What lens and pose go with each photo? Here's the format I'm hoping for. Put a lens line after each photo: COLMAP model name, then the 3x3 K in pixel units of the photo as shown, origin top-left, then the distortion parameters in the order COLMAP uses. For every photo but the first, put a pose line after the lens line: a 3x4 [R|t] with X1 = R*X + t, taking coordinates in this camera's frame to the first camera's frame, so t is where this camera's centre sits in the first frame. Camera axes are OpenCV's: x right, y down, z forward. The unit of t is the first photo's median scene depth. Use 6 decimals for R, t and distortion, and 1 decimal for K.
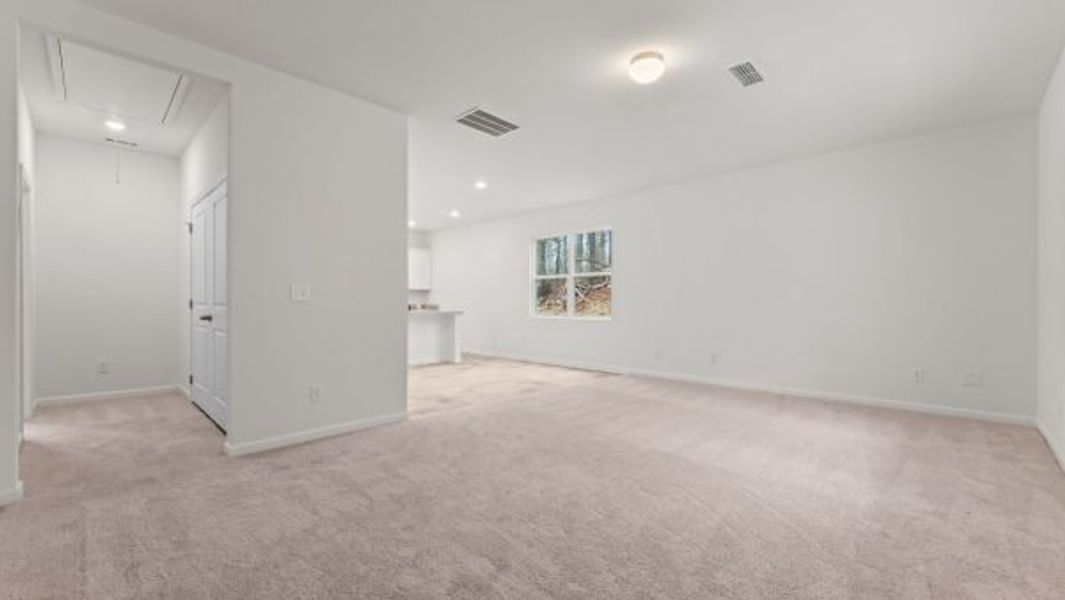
lens RADIAL K [[436.9, 0, 535.3], [0, 436.9, 303.1], [0, 0, 1]] dist [0.000431, 0.000016]
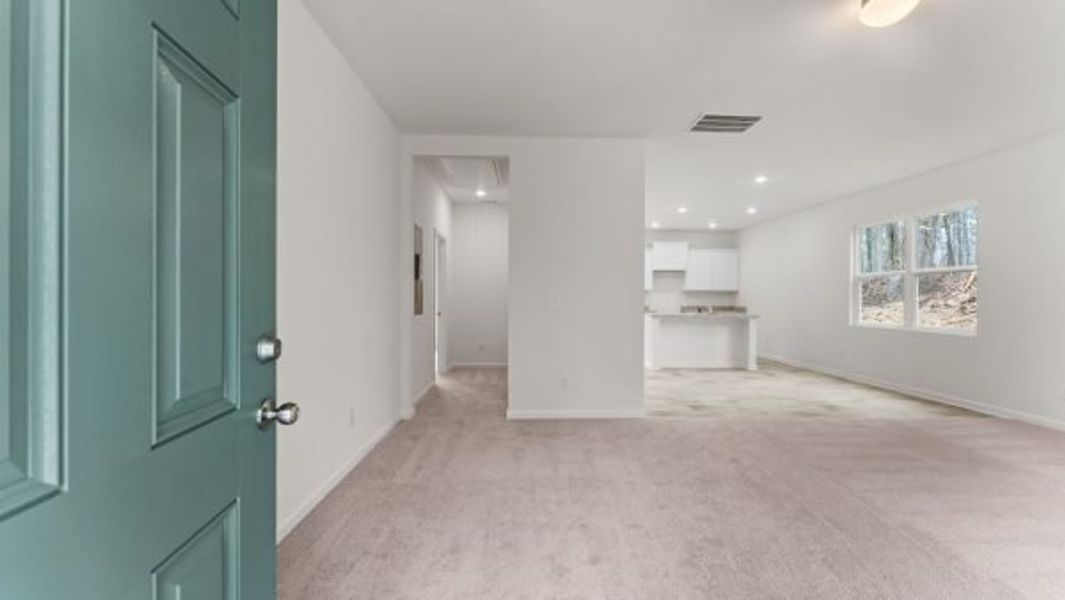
lens RADIAL K [[429.4, 0, 536.4], [0, 429.4, 301.1], [0, 0, 1]] dist [-0.011079, -0.000052]
pose [[0.711724, 0.004494, -0.702445, 0.136590], [-0.002595, 0.999990, 0.003768, -0.014212], [0.702455, -0.000859, 0.711728, 0.026478]]
